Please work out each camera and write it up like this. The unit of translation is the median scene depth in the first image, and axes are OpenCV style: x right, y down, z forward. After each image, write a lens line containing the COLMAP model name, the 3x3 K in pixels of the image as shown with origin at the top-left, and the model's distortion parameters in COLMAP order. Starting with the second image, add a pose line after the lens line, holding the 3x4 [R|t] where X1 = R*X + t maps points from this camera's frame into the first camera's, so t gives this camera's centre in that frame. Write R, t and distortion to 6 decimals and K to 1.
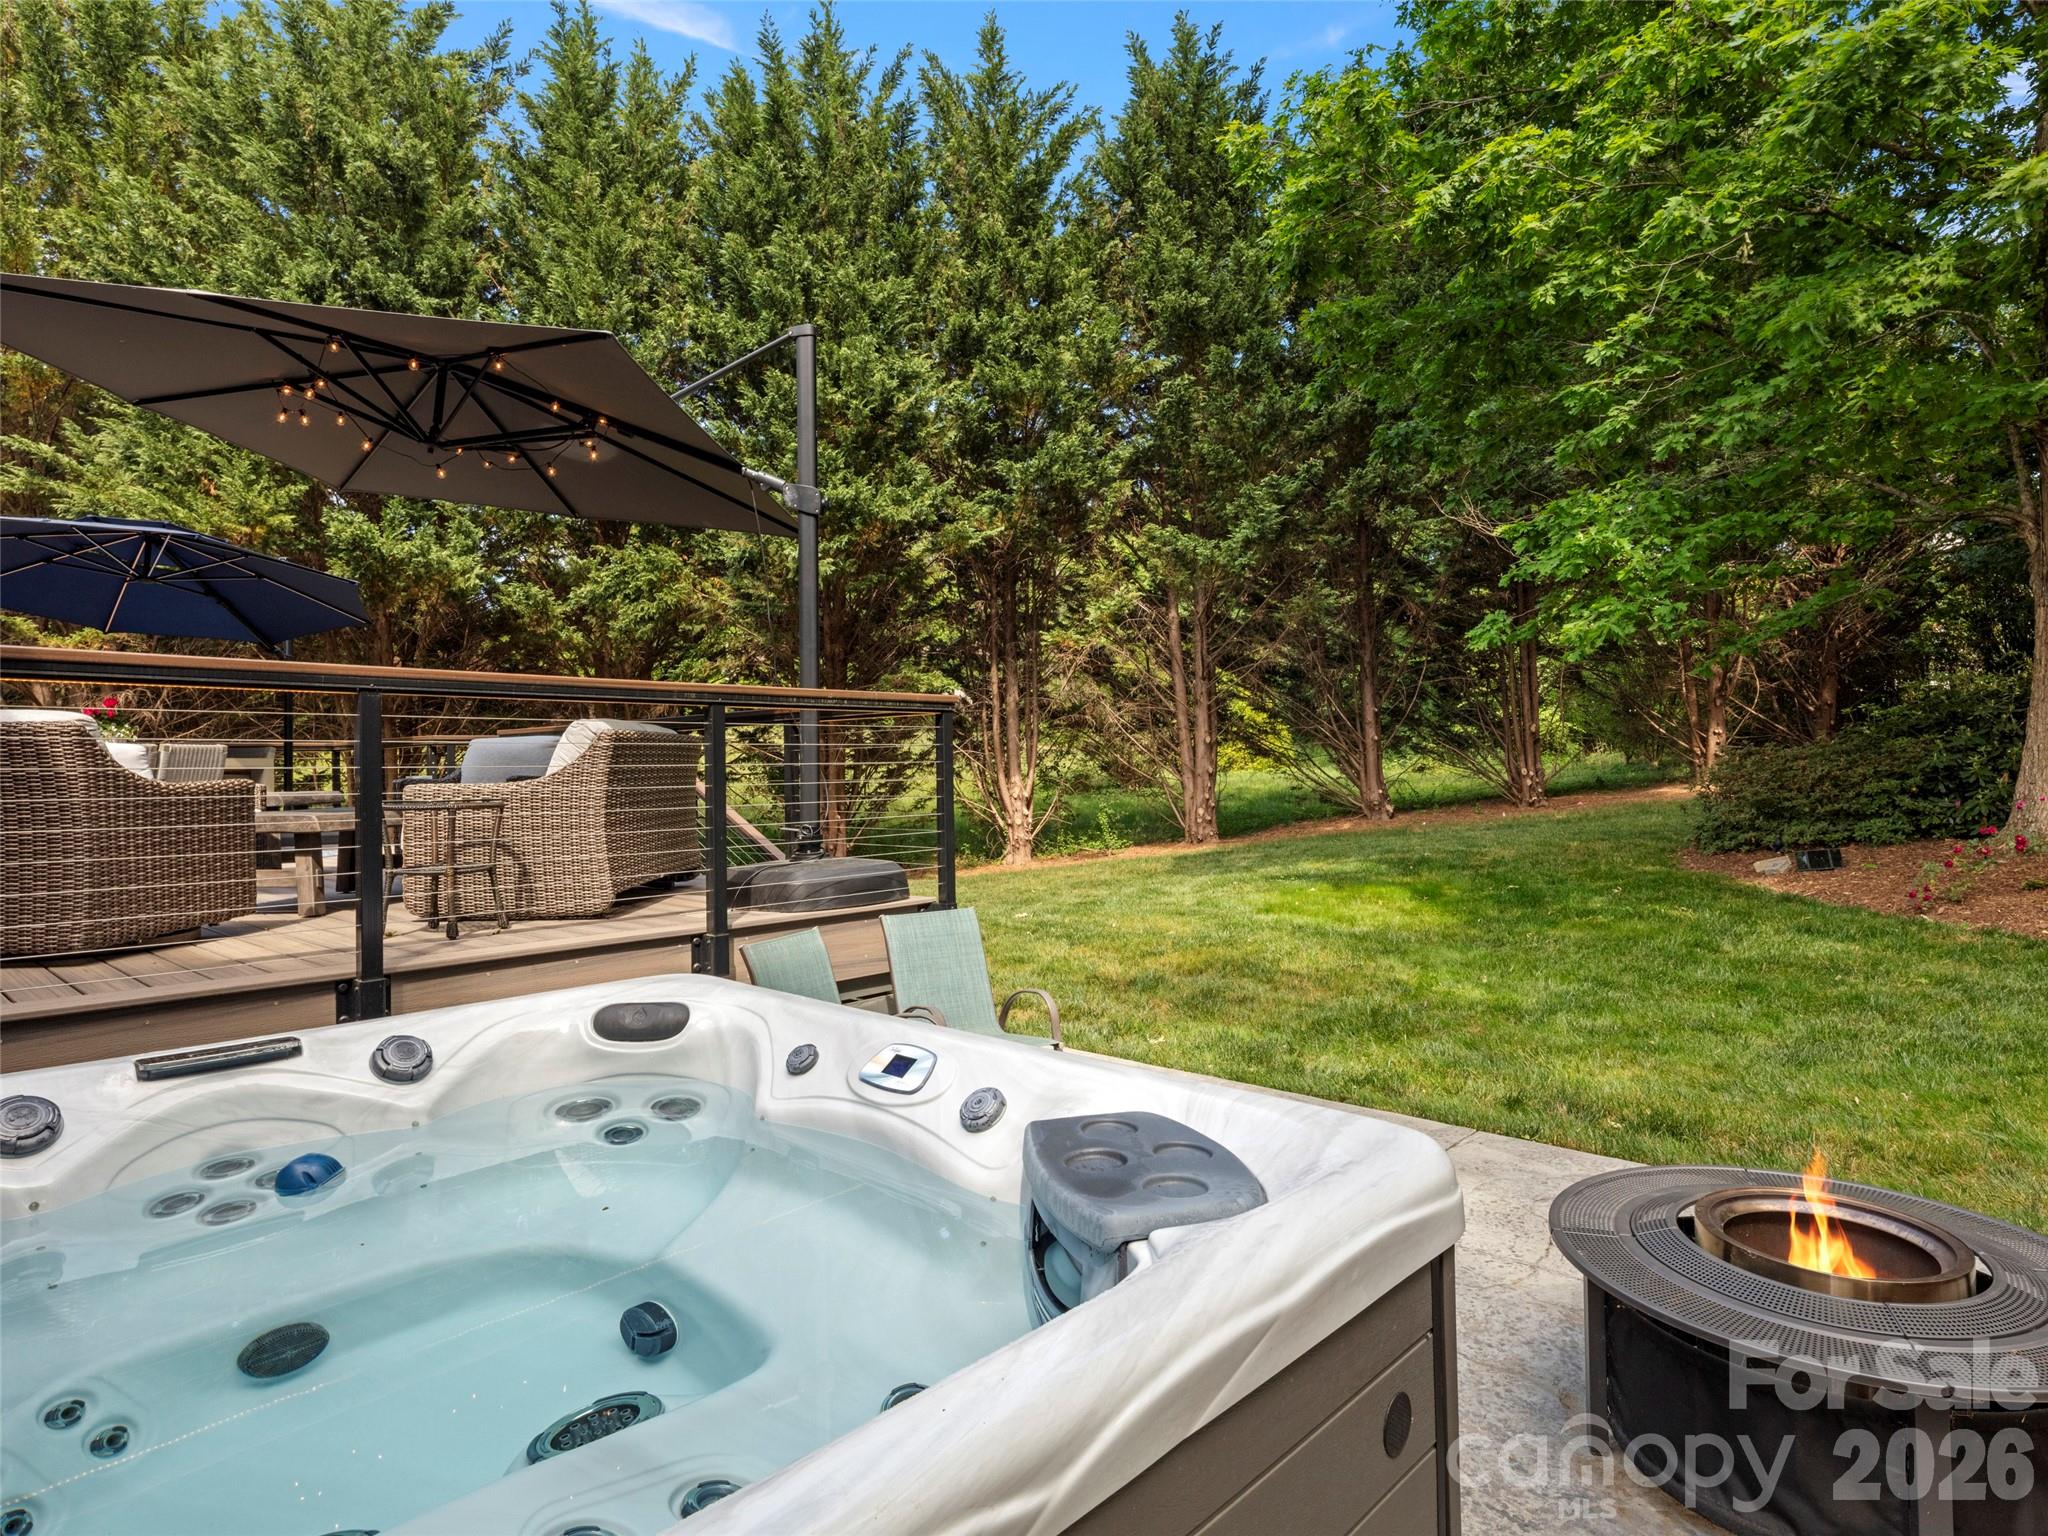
lens RADIAL K [[1122.5, 0, 1024.0], [0, 1122.5, 768.0], [0, 0, 1]] dist [0.001395, -0.000017]
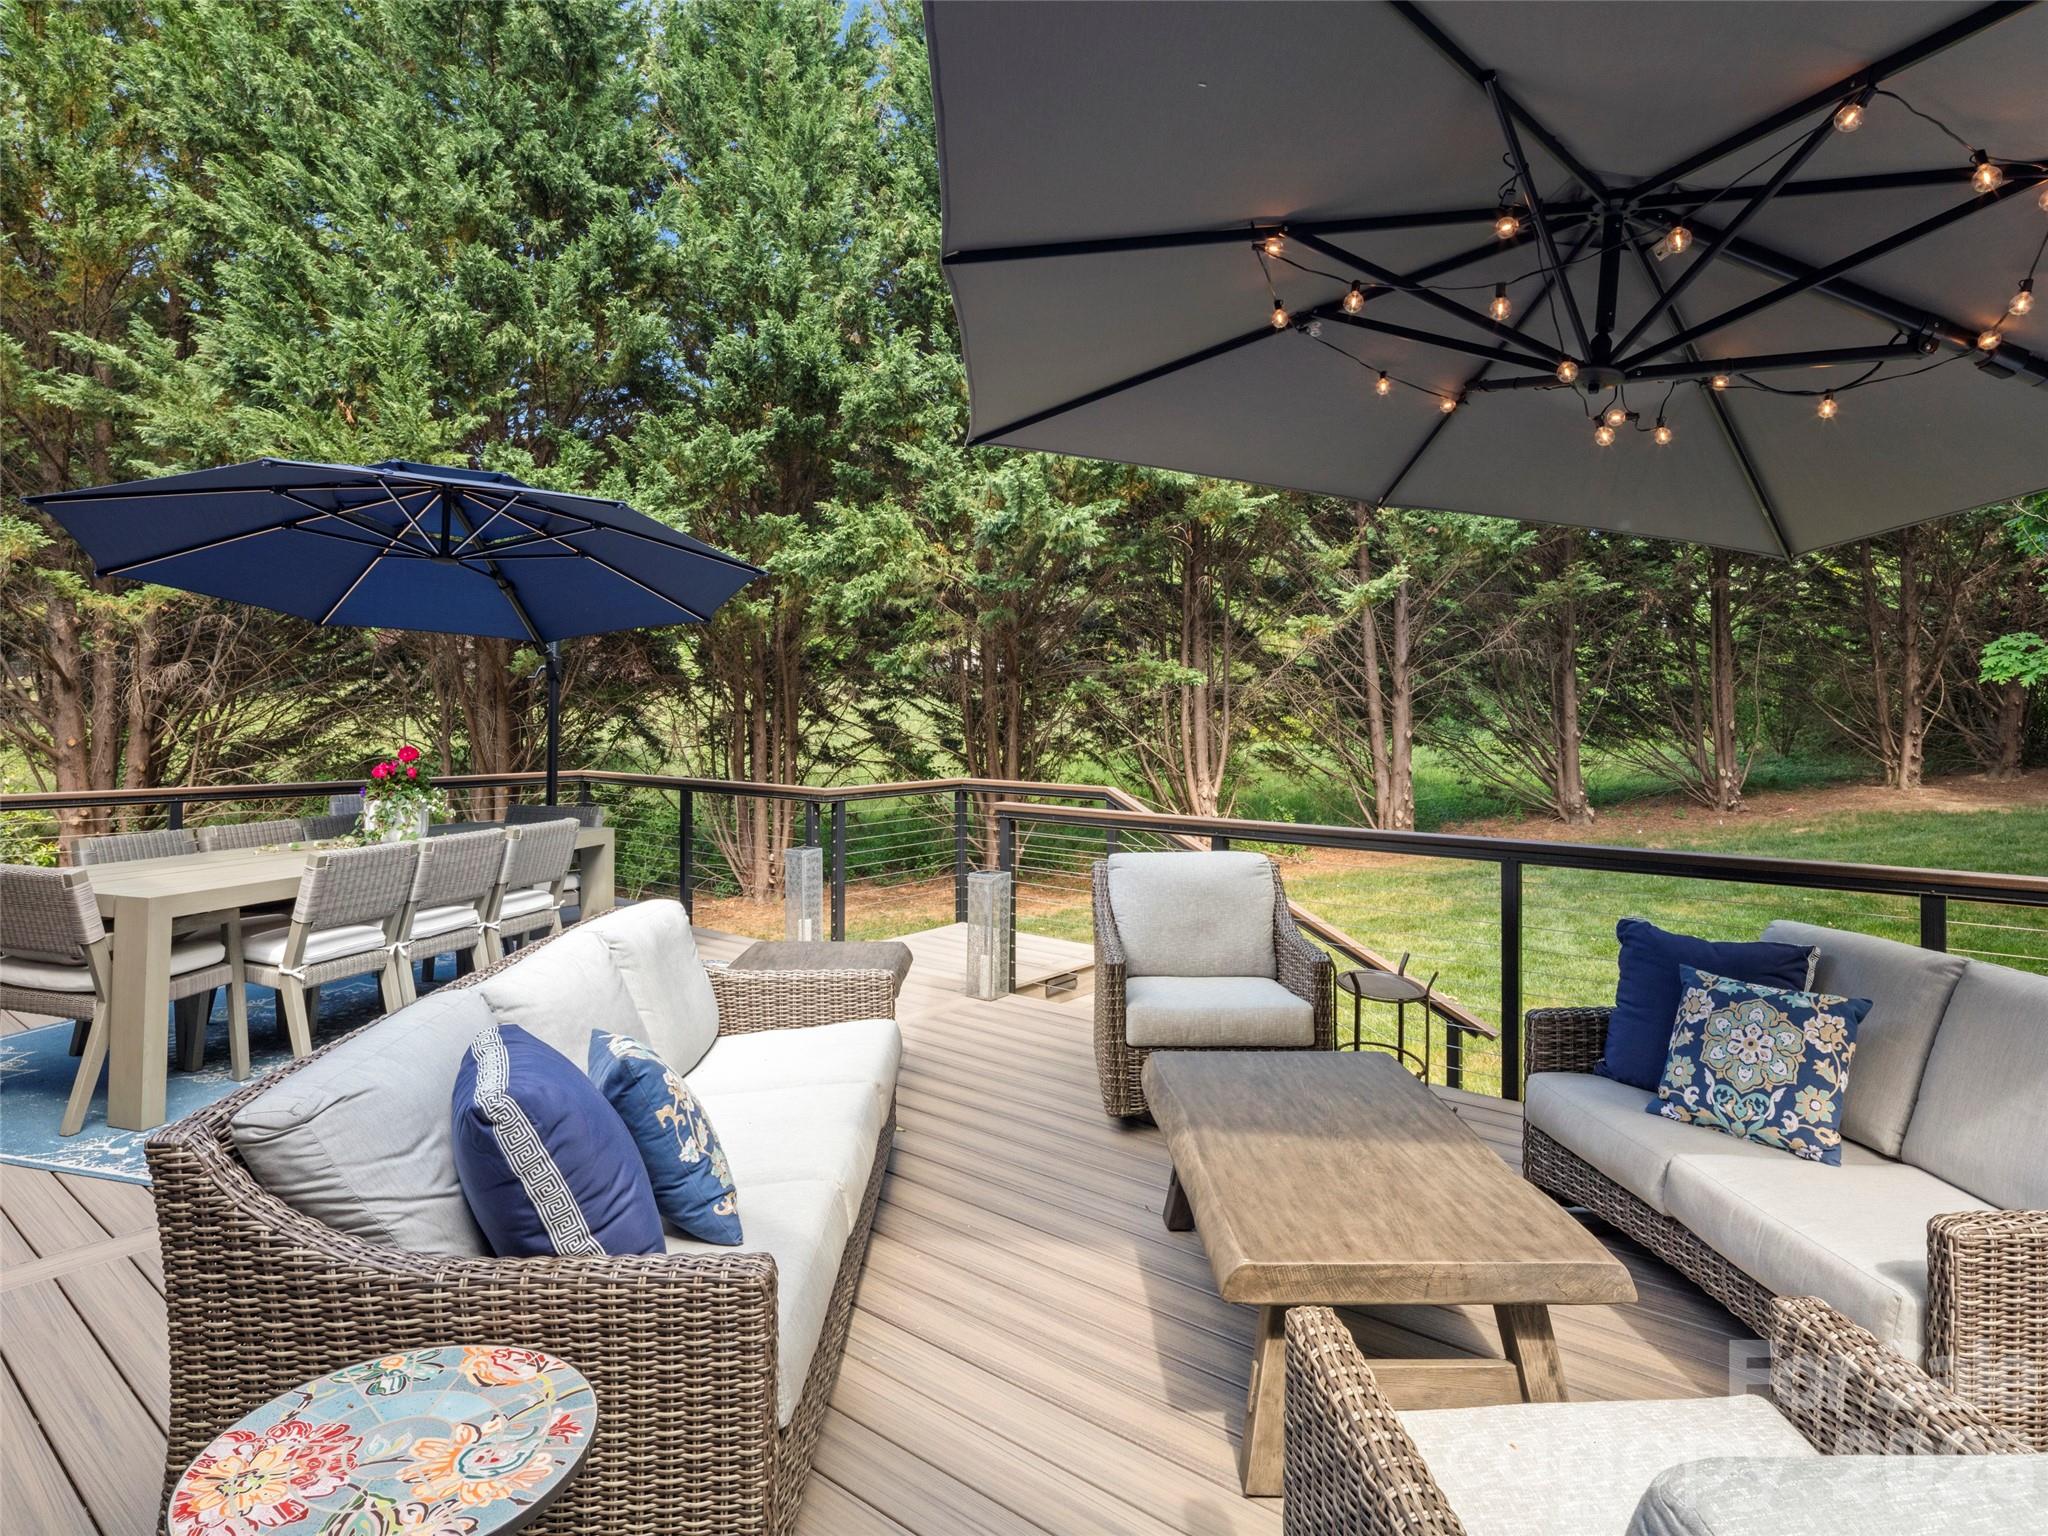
lens RADIAL K [[1120.3, 0, 1020.4], [0, 1120.3, 692.7], [0, 0, 1]] dist [0.001697, -0.000638]
pose [[0.997117, 0.023623, 0.072104, -0.288122], [-0.022714, 0.999652, -0.013401, -0.053973], [-0.072395, 0.011725, 0.997307, 0.189390]]
